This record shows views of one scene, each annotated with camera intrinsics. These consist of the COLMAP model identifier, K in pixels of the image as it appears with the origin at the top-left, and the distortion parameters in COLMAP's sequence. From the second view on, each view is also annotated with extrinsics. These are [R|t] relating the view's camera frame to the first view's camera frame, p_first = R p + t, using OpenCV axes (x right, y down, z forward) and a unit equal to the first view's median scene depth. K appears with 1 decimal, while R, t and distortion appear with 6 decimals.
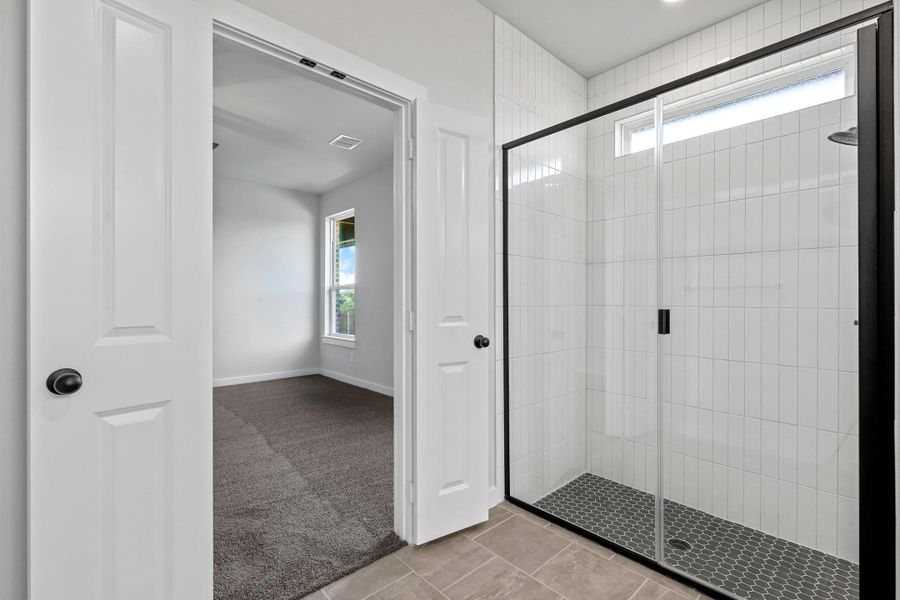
lens RADIAL K [[408.8, 0, 450.9], [0, 408.8, 303.6], [0, 0, 1]] dist [-0.000120, 0.000650]
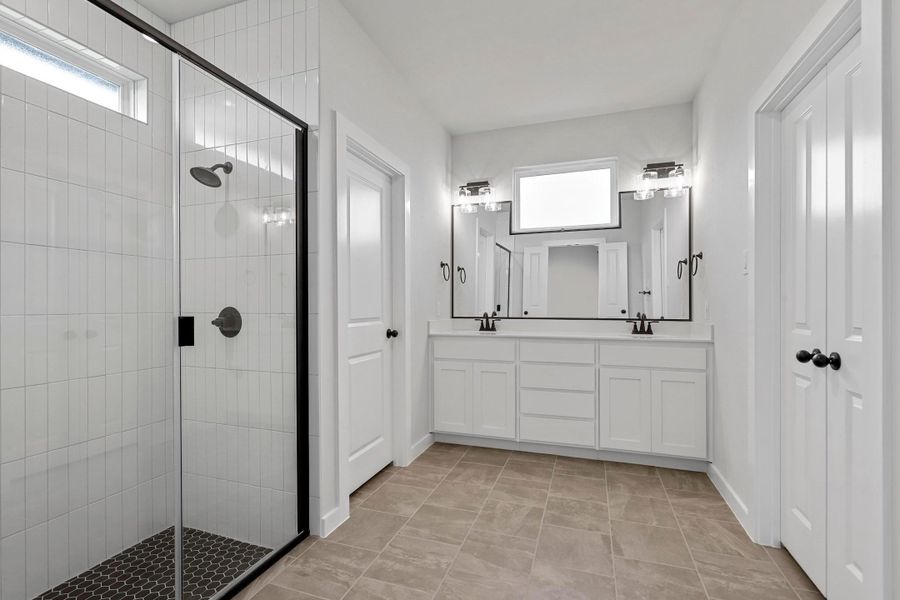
lens RADIAL K [[408.8, 0, 450.9], [0, 408.8, 303.6], [0, 0, 1]] dist [-0.000120, 0.000650]
pose [[-0.475874, 0.000845, 0.879513, -0.458869], [0.003005, 0.999995, 0.000666, -0.010777], [-0.879508, 0.002960, -0.475874, 0.907678]]
